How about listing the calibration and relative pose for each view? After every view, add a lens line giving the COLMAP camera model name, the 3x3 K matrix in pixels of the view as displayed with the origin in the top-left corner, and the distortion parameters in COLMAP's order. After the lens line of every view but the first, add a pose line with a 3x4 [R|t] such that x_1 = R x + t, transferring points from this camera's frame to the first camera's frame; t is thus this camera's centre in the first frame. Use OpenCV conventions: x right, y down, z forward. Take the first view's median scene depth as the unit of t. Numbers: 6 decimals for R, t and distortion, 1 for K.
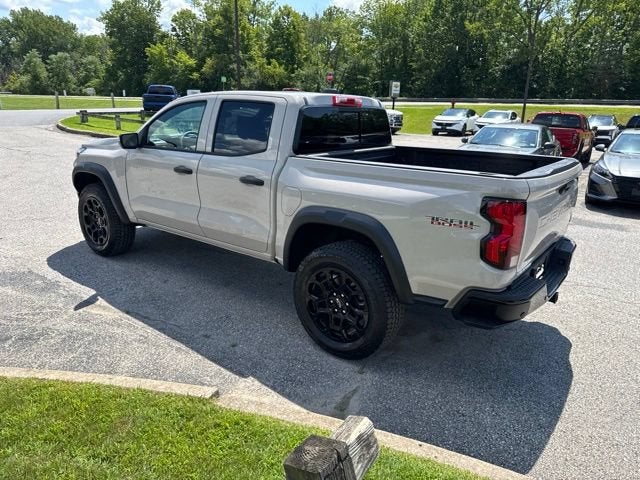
lens RADIAL K [[451.8, 0, 324.0], [0, 451.8, 243.4], [0, 0, 1]] dist [0.024406, -0.029717]
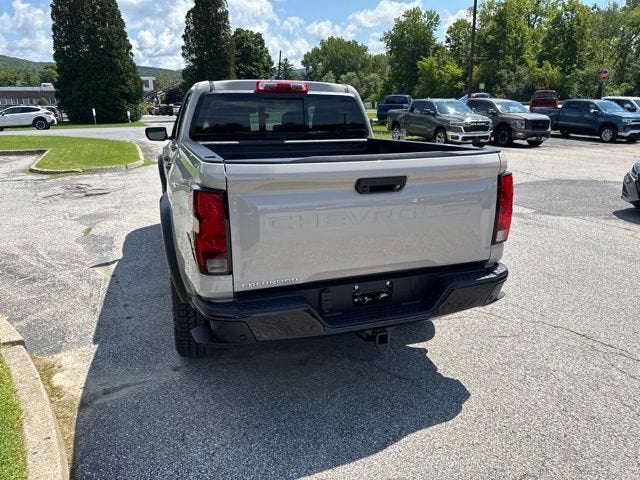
lens RADIAL K [[451.8, 0, 321.9], [0, 451.8, 245.1], [0, 0, 1]] dist [0.024406, -0.029717]
pose [[0.841019, 0.123160, -0.526800, 0.513163], [-0.132062, 0.991022, 0.020857, -0.020198], [0.524640, 0.052029, 0.849733, 0.216909]]
